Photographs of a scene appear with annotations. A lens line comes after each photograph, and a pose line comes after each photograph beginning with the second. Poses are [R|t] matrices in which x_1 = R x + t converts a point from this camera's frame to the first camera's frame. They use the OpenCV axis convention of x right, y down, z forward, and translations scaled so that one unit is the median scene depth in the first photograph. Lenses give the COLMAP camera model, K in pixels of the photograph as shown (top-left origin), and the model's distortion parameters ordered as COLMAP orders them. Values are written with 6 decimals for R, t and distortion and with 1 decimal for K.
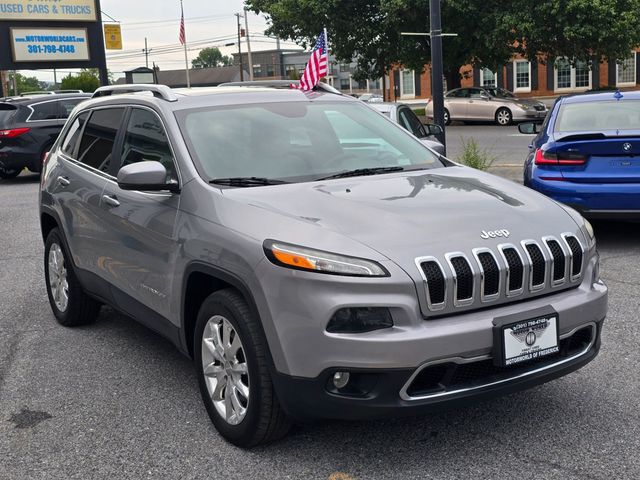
lens RADIAL K [[836.1, 0, 329.5], [0, 836.1, 238.6], [0, 0, 1]] dist [0.219817, -0.633756]
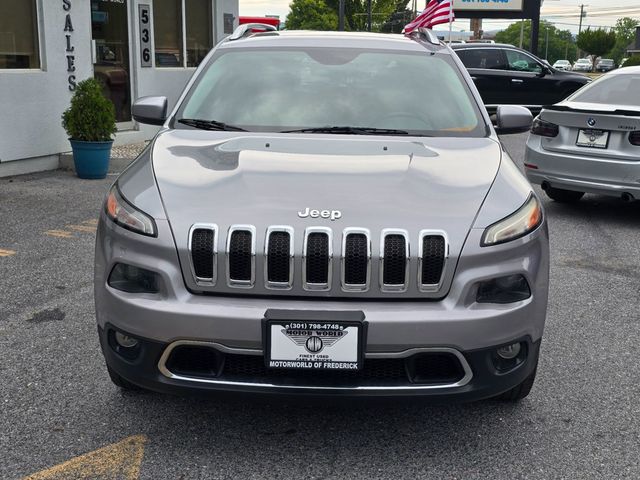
lens RADIAL K [[836.1, 0, 329.5], [0, 836.1, 238.6], [0, 0, 1]] dist [0.219817, -0.633756]
pose [[0.832687, 0.176406, -0.524893, 0.661824], [-0.149316, 0.984317, 0.093936, -0.062154], [0.533232, 0.000155, 0.845969, 0.317768]]
